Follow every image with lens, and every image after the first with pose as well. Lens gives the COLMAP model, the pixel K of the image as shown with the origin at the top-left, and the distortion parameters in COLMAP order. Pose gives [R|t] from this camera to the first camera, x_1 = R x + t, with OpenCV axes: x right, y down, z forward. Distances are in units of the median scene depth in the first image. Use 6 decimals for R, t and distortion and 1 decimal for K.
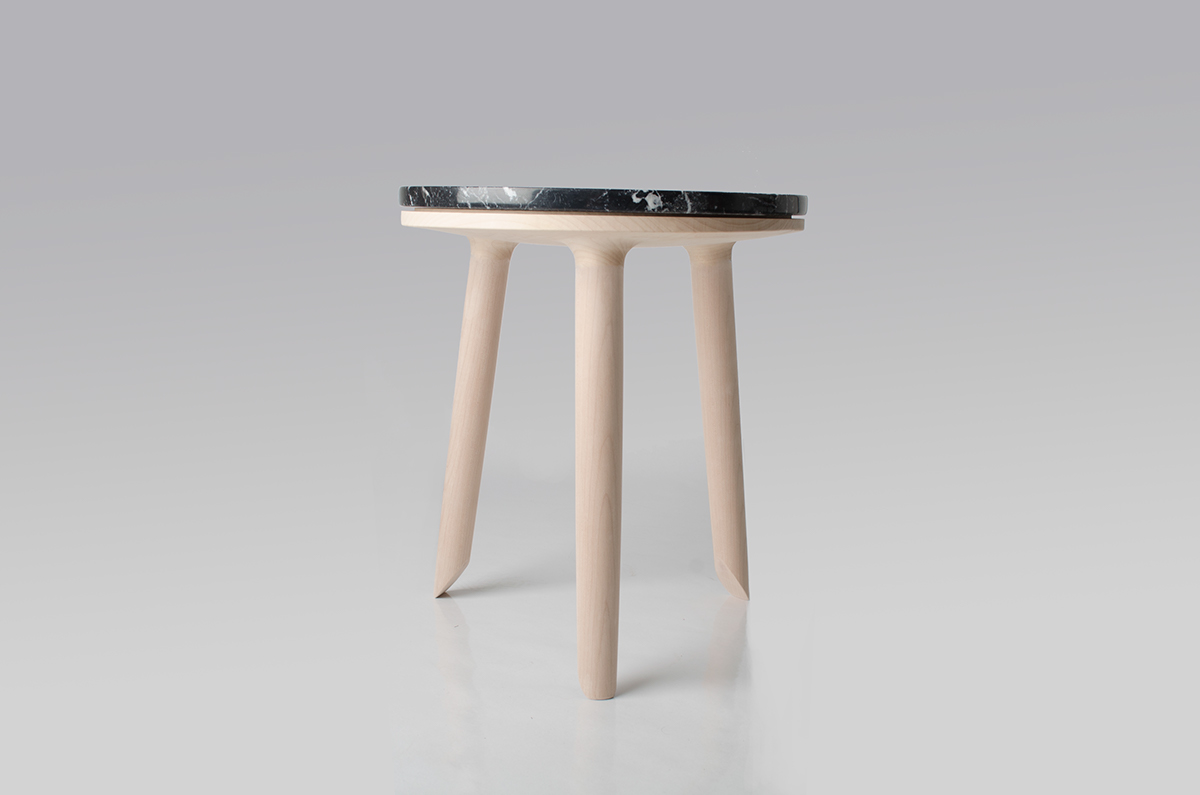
lens RADIAL K [[1288.4, 0, 600.9], [0, 1288.4, 404.6], [0, 0, 1]] dist [0.017701, 0.000000]
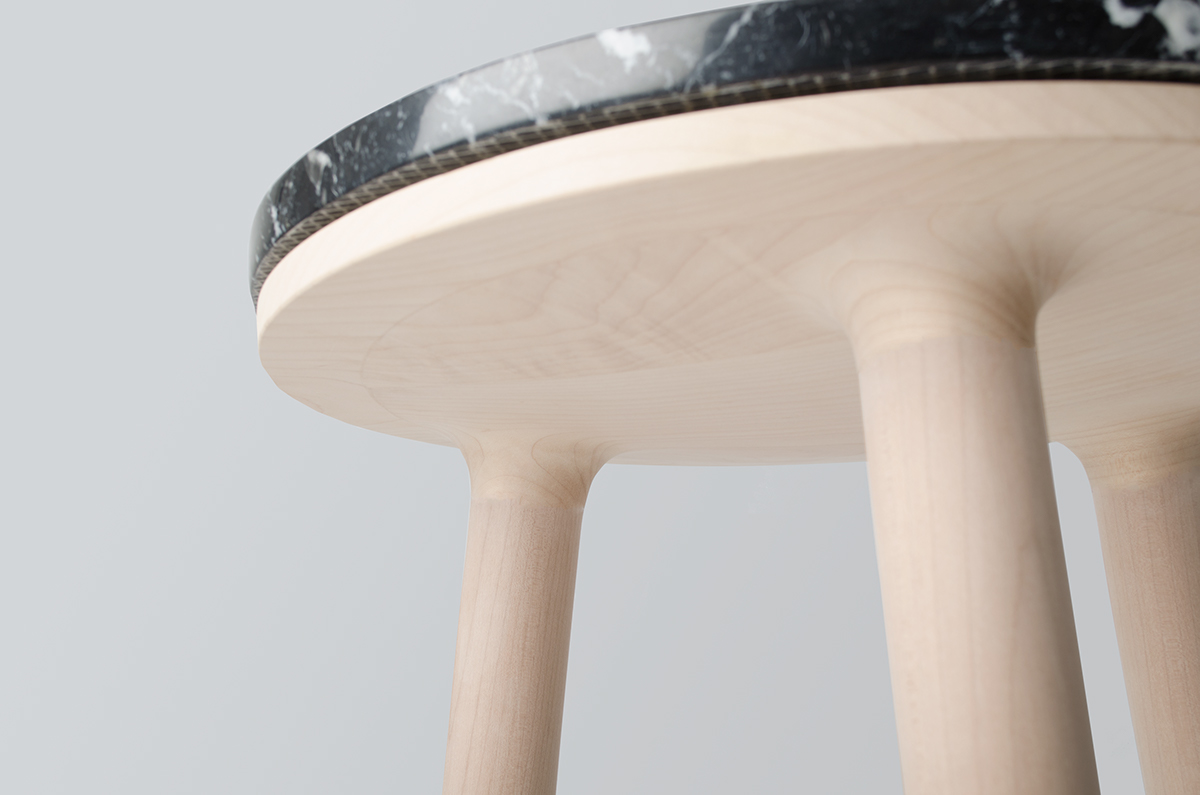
lens RADIAL K [[1618.6, 0, 604.8], [0, 1618.6, 400.1], [0, 0, 1]] dist [0.014038, 0.000000]
pose [[0.998436, -0.055871, 0.001859, -0.075491], [0.052962, 0.934765, -0.351295, 0.018931], [0.017889, 0.350845, 0.936263, 0.682041]]
